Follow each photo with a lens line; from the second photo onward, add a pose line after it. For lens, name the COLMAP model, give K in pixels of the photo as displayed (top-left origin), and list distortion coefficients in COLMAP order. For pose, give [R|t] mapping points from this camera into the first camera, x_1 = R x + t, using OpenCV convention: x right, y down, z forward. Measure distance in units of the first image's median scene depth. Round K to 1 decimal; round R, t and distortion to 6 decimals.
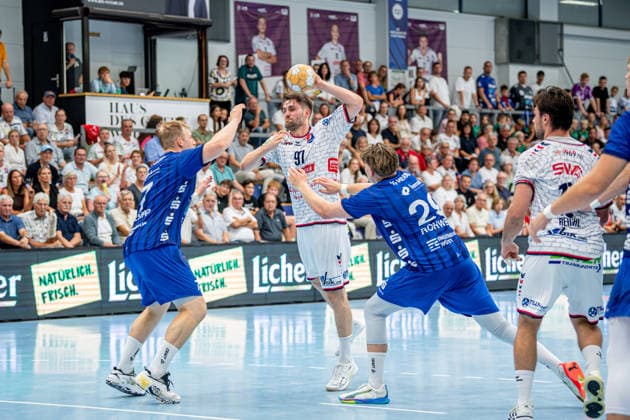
lens RADIAL K [[1772.1, 0, 315.0], [0, 1772.1, 210.0], [0, 0, 1]] dist [0.328833, -0.796220]
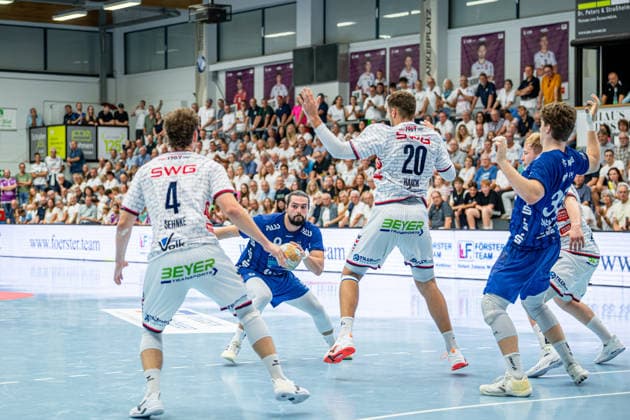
lens RADIAL K [[1772.1, 0, 315.0], [0, 1772.1, 210.0], [0, 0, 1]] dist [0.328833, -0.796220]
pose [[-0.250484, 0.012063, -0.968046, 1.175764], [-0.000889, 0.999919, 0.012690, -0.009426], [0.968120, 0.004039, -0.250453, 1.174415]]
